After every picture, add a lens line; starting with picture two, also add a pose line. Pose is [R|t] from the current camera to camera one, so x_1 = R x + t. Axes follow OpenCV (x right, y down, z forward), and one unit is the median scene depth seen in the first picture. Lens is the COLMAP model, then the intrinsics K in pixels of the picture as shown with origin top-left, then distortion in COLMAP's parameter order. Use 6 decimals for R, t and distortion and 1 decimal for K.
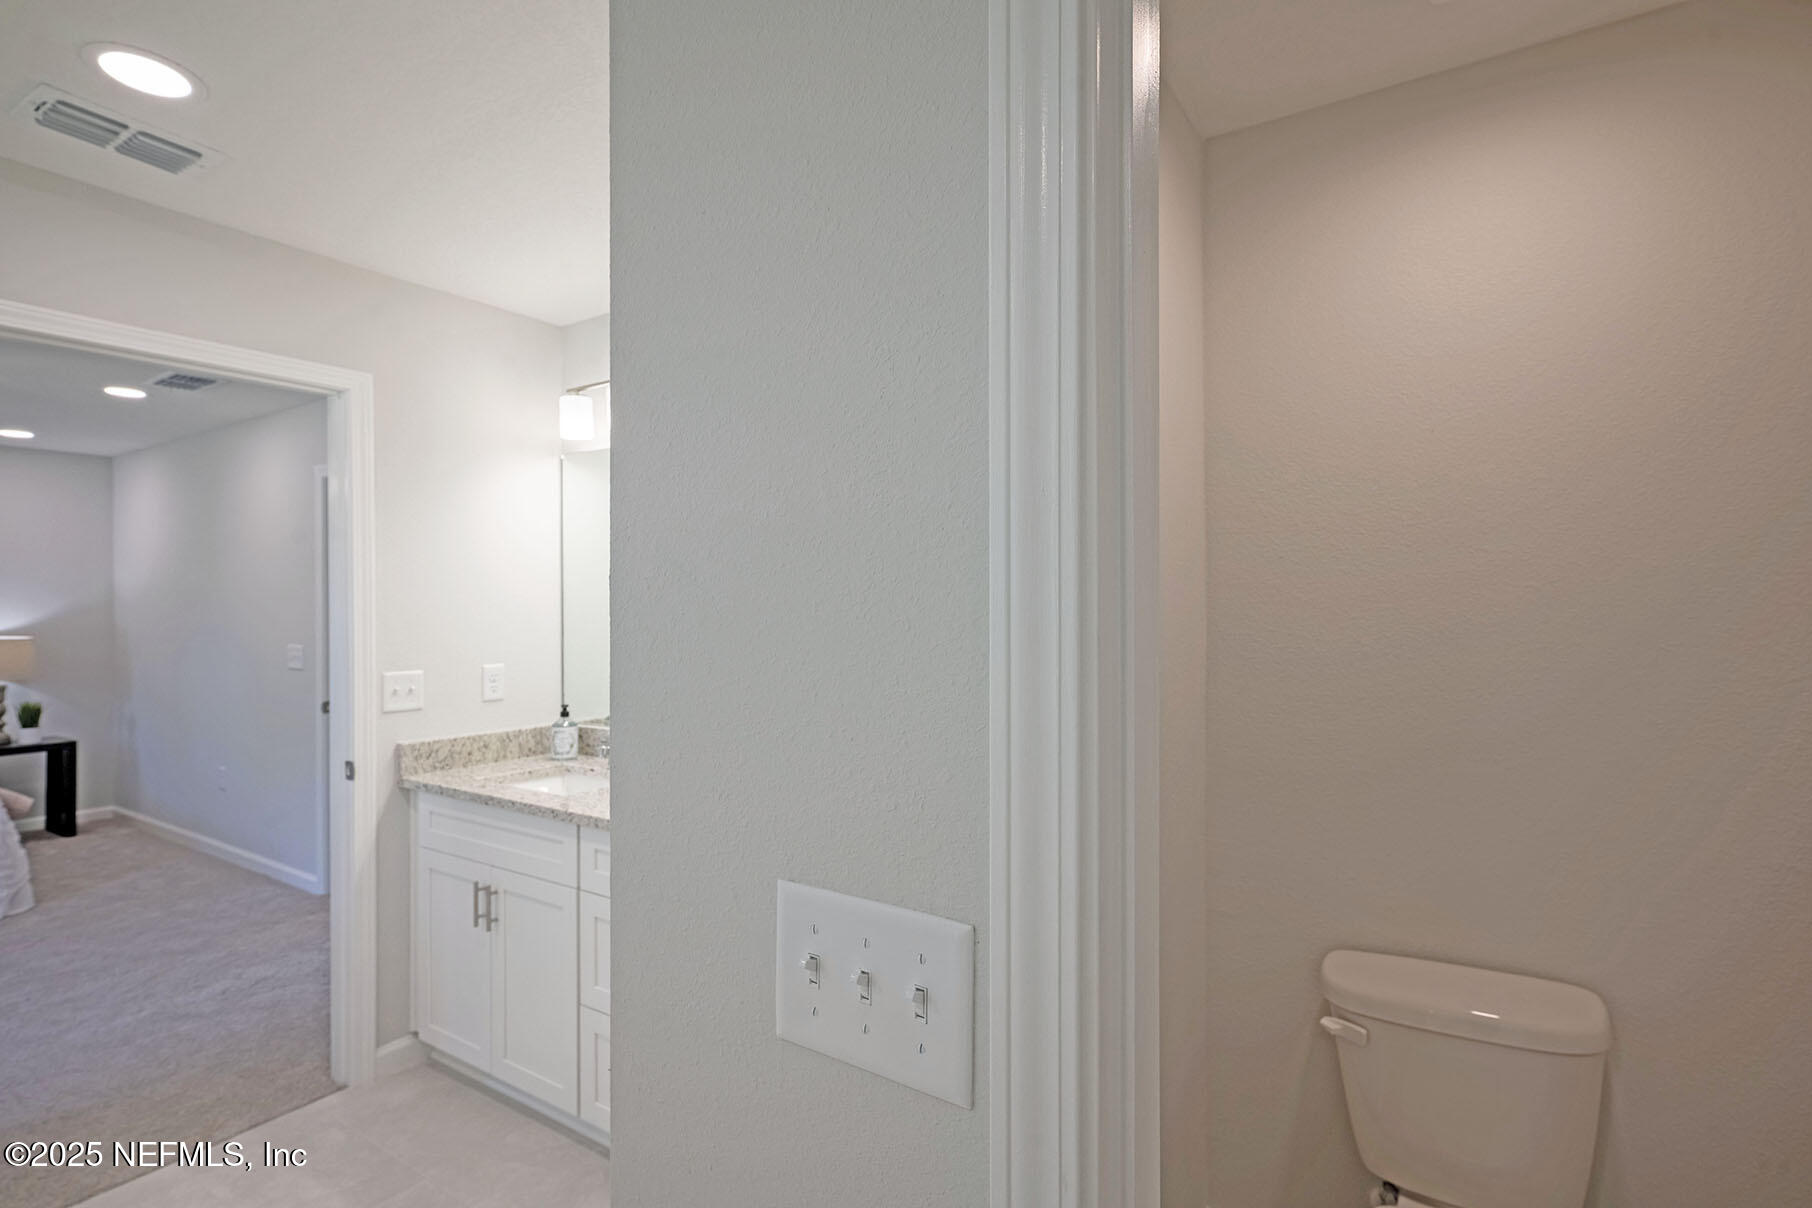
lens RADIAL K [[859.0, 0, 906.0], [0, 859.0, 604.0], [0, 0, 1]] dist [-0.007183, 0.001338]
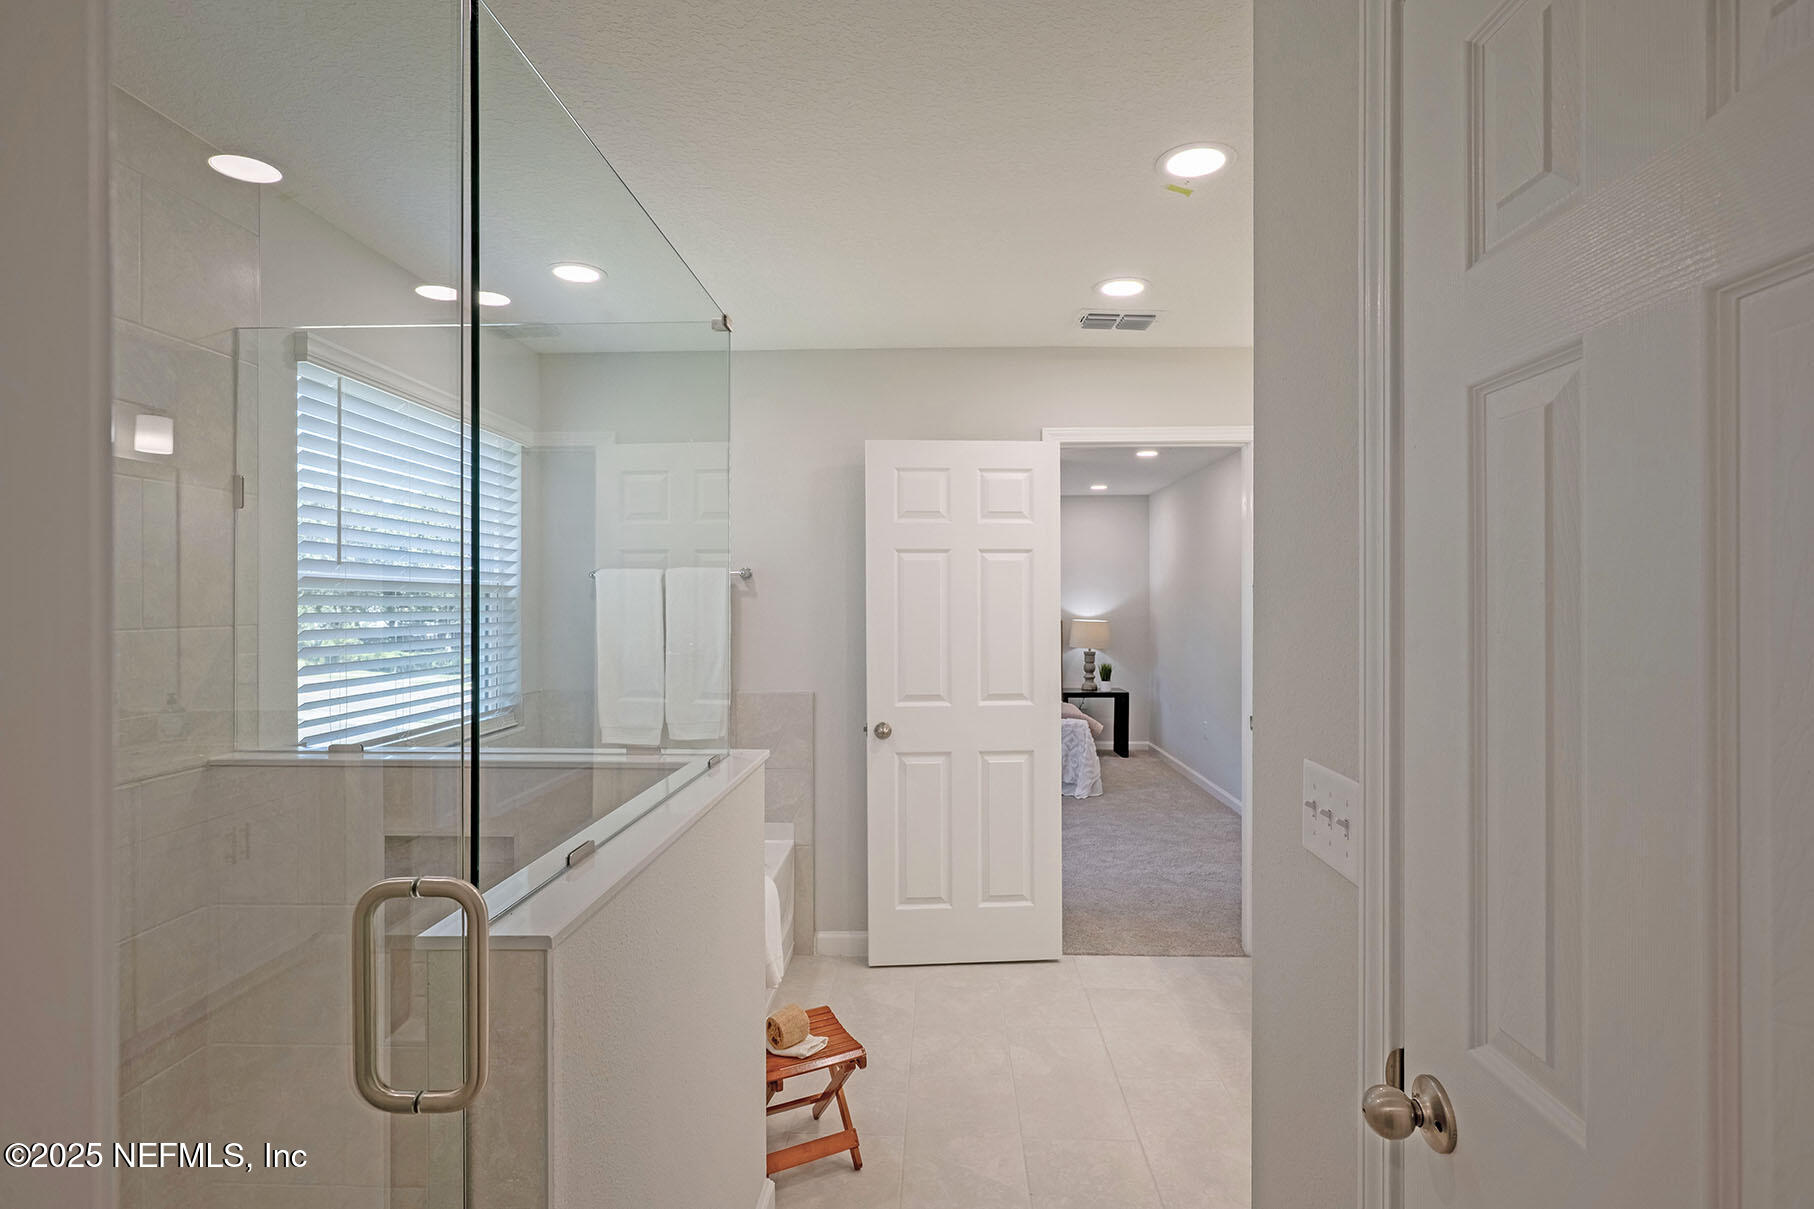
lens RADIAL K [[868.9, 0, 899.8], [0, 868.9, 602.1], [0, 0, 1]] dist [-0.001872, 0.002247]
pose [[0.496706, 0.004305, -0.867908, 0.165700], [-0.000657, 0.999989, 0.004584, -0.001037], [0.867919, -0.001707, 0.496703, -0.103312]]
